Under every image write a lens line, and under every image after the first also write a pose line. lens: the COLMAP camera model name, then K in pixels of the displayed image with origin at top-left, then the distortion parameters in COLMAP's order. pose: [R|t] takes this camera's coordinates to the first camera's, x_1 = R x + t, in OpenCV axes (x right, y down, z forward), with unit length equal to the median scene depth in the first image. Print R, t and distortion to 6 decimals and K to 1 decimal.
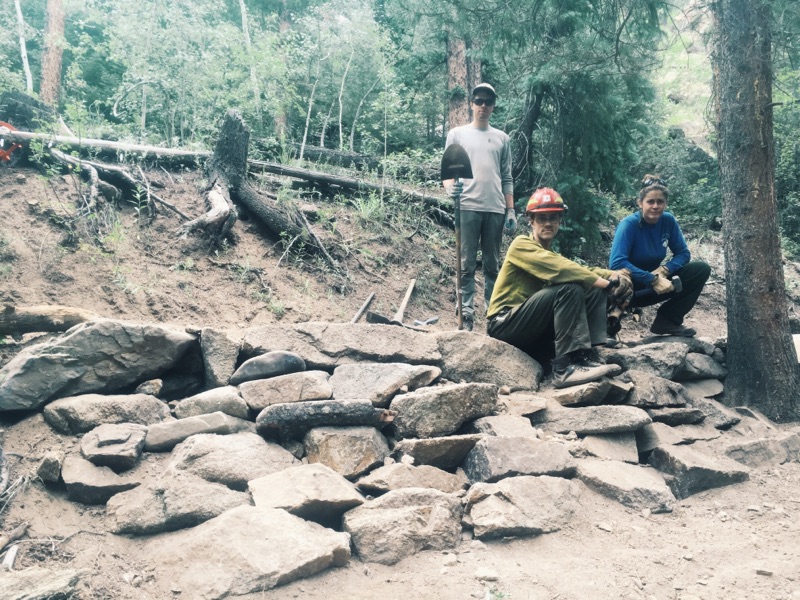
lens RADIAL K [[324.4, 0, 400.3], [0, 324.4, 299.7], [0, 0, 1]] dist [0.004122, 0.000072]
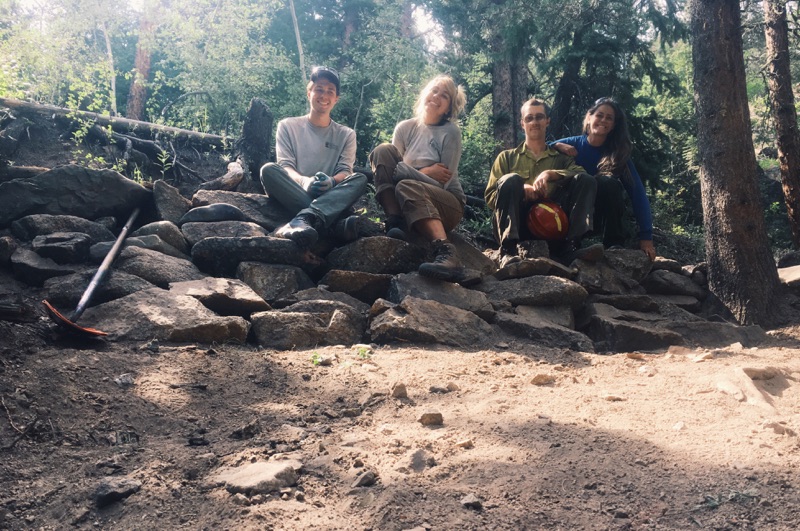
lens RADIAL K [[315.6, 0, 400.0], [0, 315.6, 265.9], [0, 0, 1]] dist [0.006771, -0.000625]
pose [[0.997564, -0.005264, -0.069563, 0.339304], [0.000866, 0.998007, -0.063094, 0.463243], [0.069757, 0.062880, 0.995580, -0.046754]]
